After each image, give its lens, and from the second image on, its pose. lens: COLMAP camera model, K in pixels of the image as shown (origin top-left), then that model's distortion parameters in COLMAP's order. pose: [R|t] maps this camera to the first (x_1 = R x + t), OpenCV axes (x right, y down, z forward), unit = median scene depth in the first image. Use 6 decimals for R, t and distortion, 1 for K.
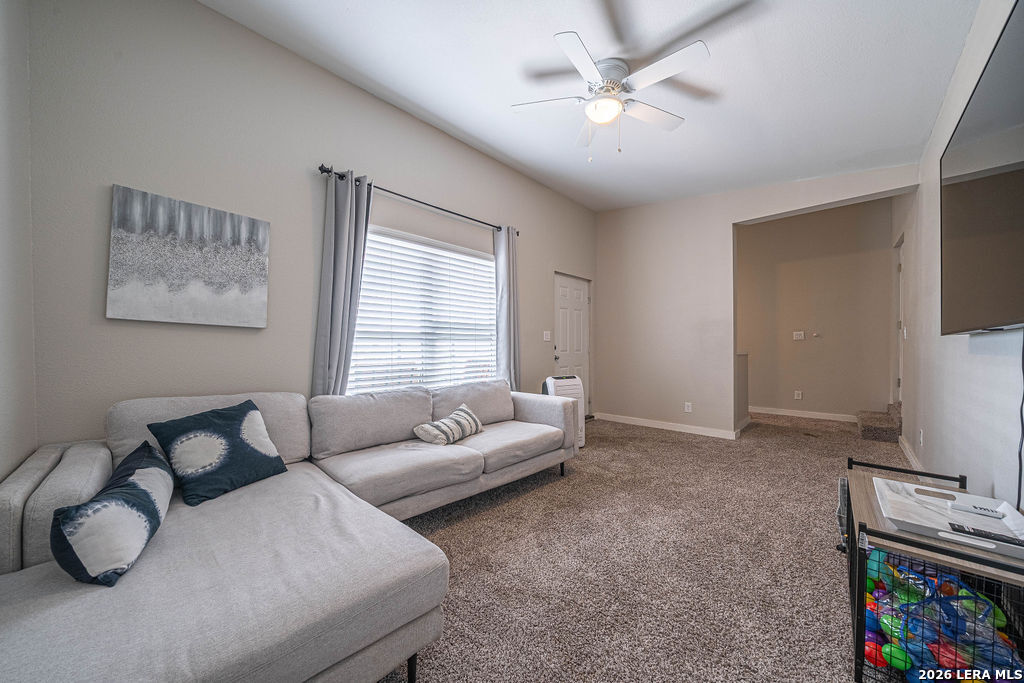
lens RADIAL K [[362.4, 0, 508.3], [0, 362.4, 345.4], [0, 0, 1]] dist [-0.003318, -0.000188]
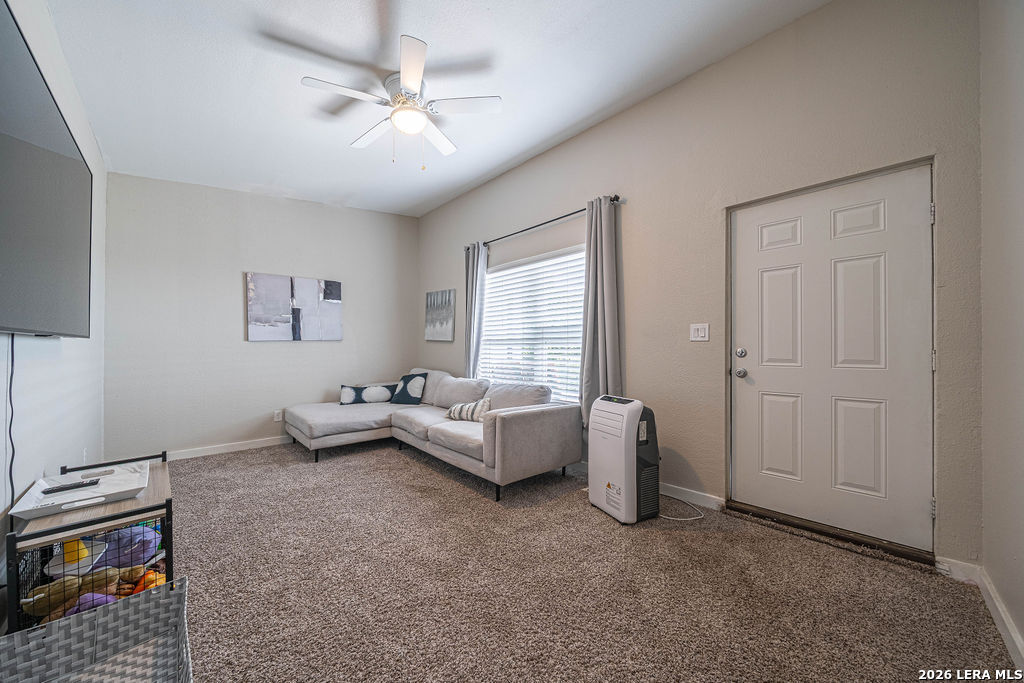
lens RADIAL K [[362.4, 0, 505.3], [0, 362.4, 344.0], [0, 0, 1]] dist [-0.003318, -0.000188]
pose [[-0.062846, -0.015206, -0.997907, 1.207051], [0.003215, 0.999876, -0.015439, 0.002578], [0.998018, -0.004178, -0.062789, 1.269928]]
